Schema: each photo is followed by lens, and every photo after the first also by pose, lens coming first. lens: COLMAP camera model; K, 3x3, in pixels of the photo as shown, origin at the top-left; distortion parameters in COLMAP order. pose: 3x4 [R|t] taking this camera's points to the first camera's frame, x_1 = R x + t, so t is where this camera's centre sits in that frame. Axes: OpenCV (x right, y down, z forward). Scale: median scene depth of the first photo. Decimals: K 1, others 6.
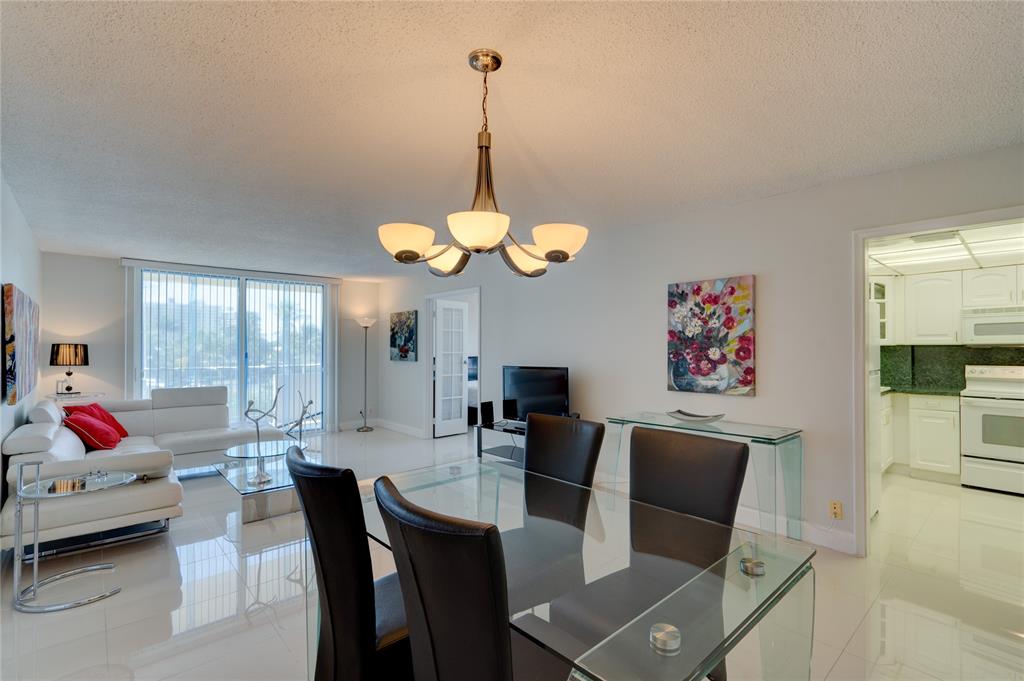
lens RADIAL K [[485.0, 0, 509.9], [0, 485.0, 343.3], [0, 0, 1]] dist [0.001547, -0.000426]
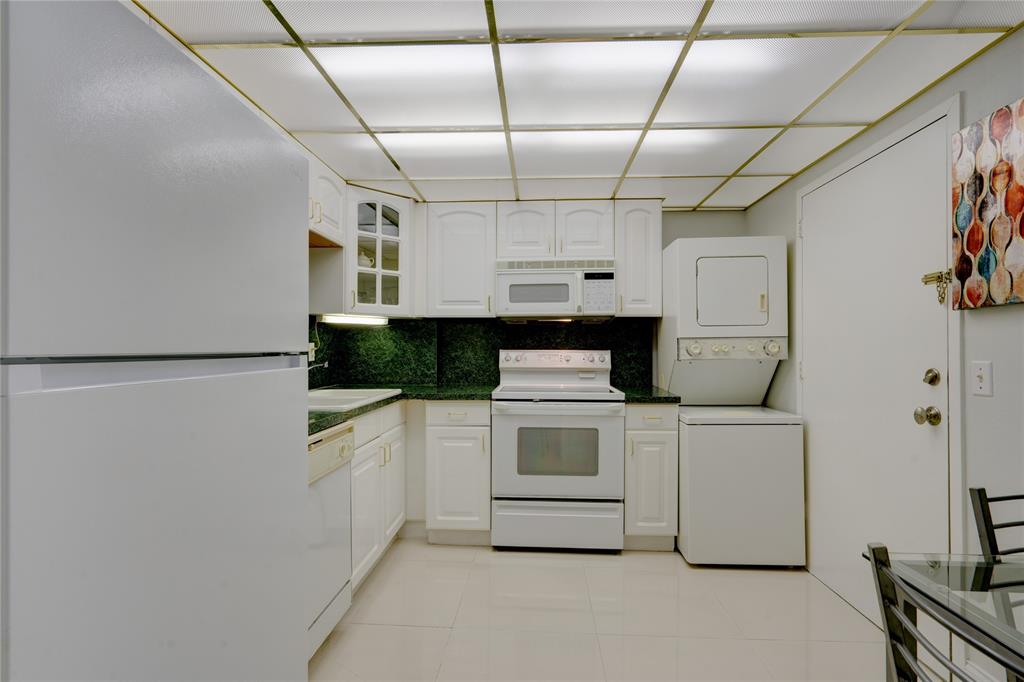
lens RADIAL K [[485.0, 0, 516.8], [0, 485.0, 340.6], [0, 0, 1]] dist [0.001547, -0.000426]
pose [[0.715561, 0.010981, 0.698464, 0.515405], [-0.007577, 0.999940, -0.007958, 0.039591], [-0.698509, 0.000402, 0.715601, 0.534139]]
